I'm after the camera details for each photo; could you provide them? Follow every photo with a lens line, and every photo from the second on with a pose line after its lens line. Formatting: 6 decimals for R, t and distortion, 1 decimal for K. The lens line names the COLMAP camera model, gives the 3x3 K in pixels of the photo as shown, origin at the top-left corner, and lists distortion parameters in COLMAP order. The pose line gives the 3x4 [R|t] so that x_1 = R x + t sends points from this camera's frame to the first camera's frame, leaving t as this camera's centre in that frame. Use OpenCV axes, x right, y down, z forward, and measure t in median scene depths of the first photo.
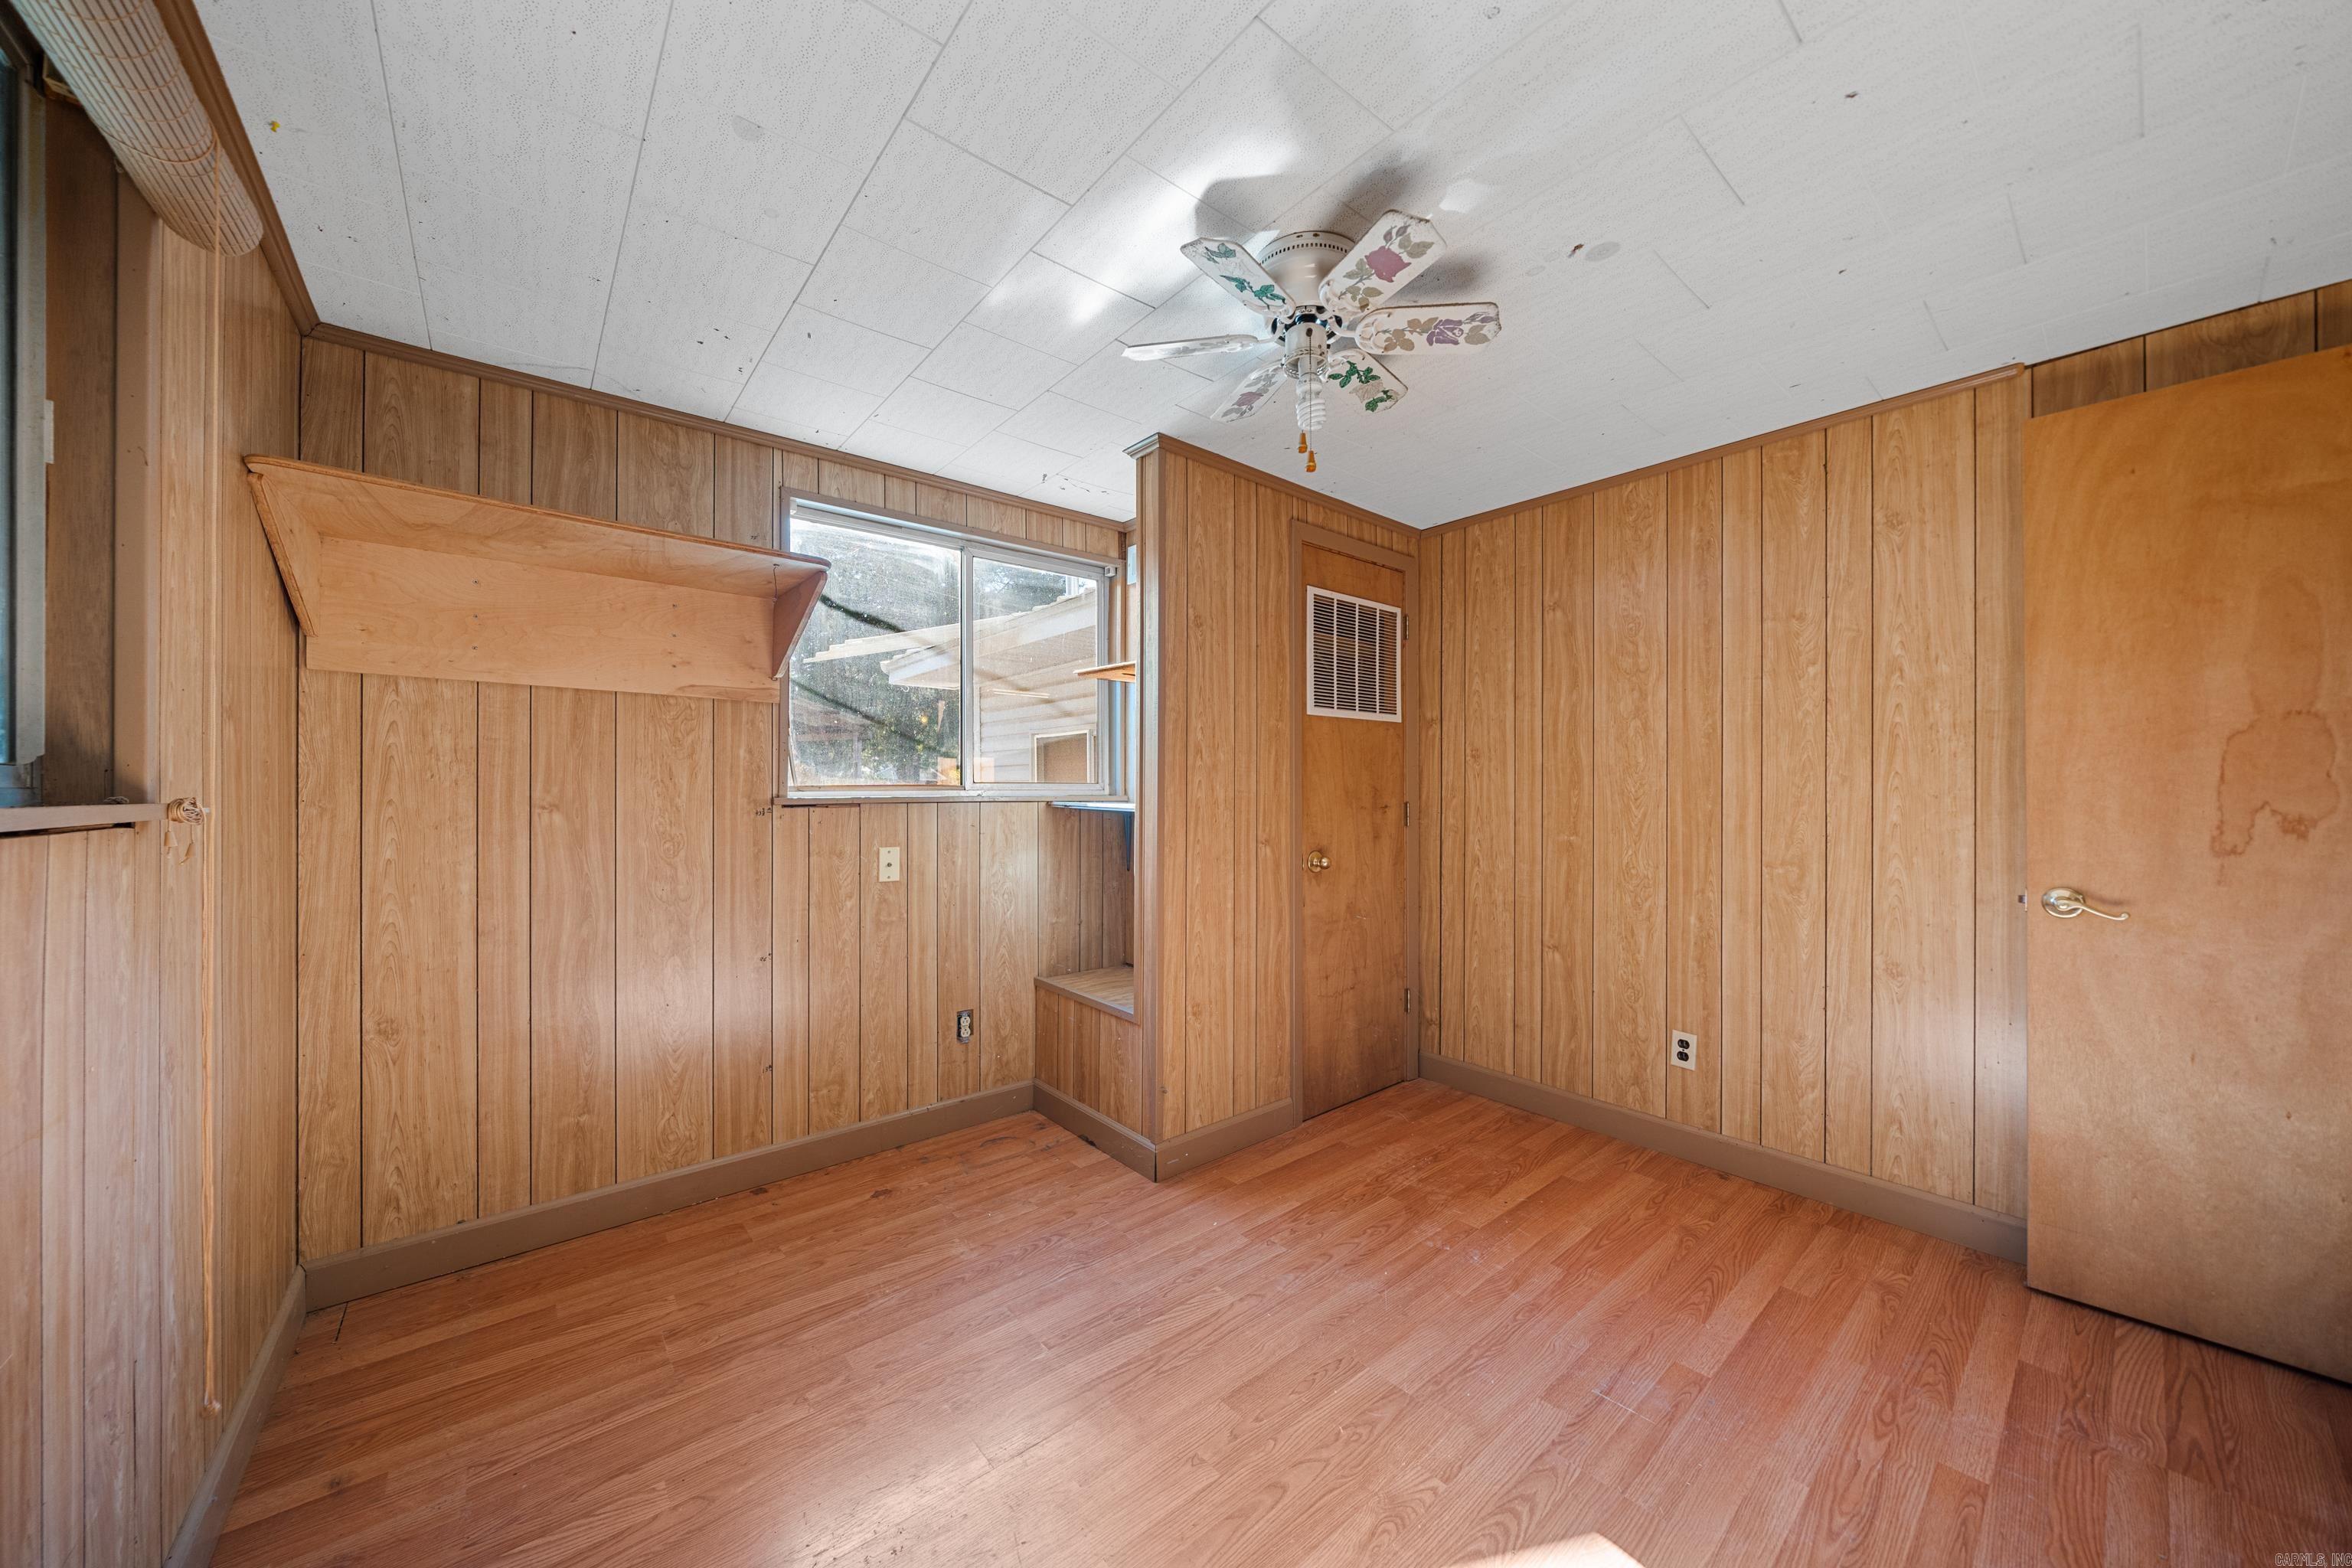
lens RADIAL K [[811.5, 0, 1191.3], [0, 811.5, 788.7], [0, 0, 1]] dist [-0.002603, -0.000327]
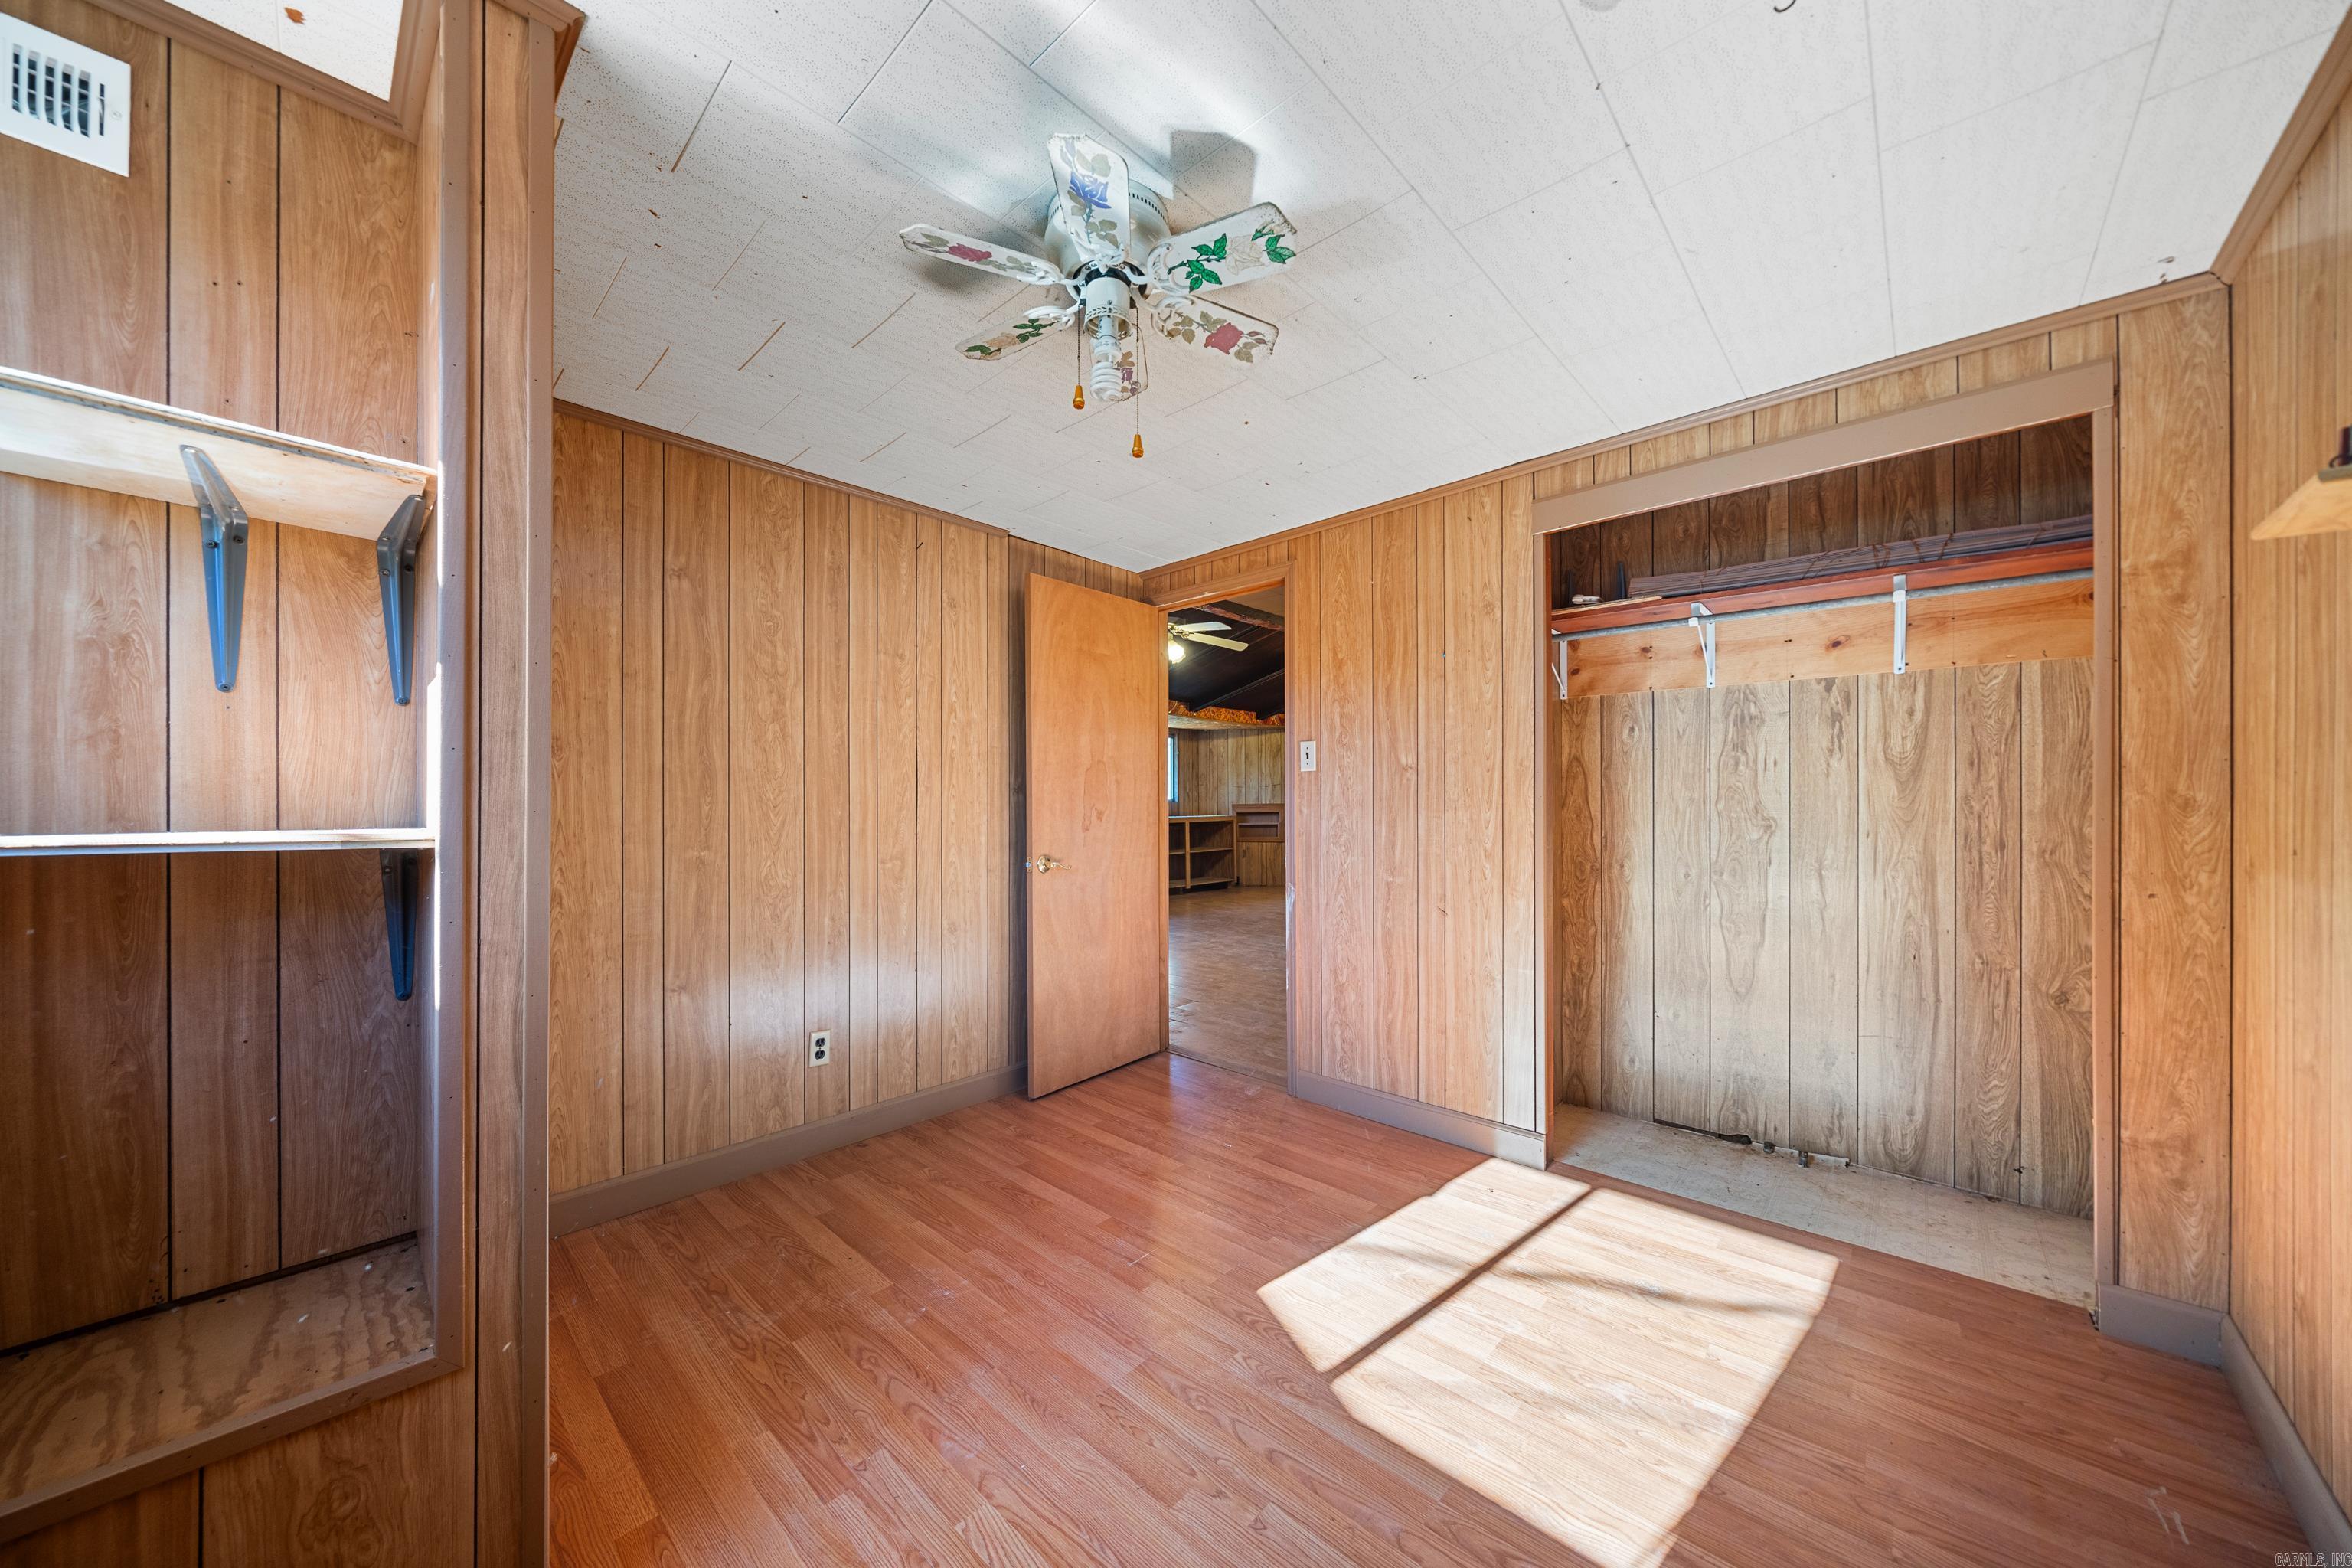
lens RADIAL K [[811.5, 0, 1218.9], [0, 811.5, 797.6], [0, 0, 1]] dist [-0.002603, -0.000327]
pose [[-0.141832, 0.002023, 0.989889, -0.500729], [-0.005851, 0.999979, -0.002882, 0.001780], [-0.989873, -0.006201, -0.141818, 0.655081]]
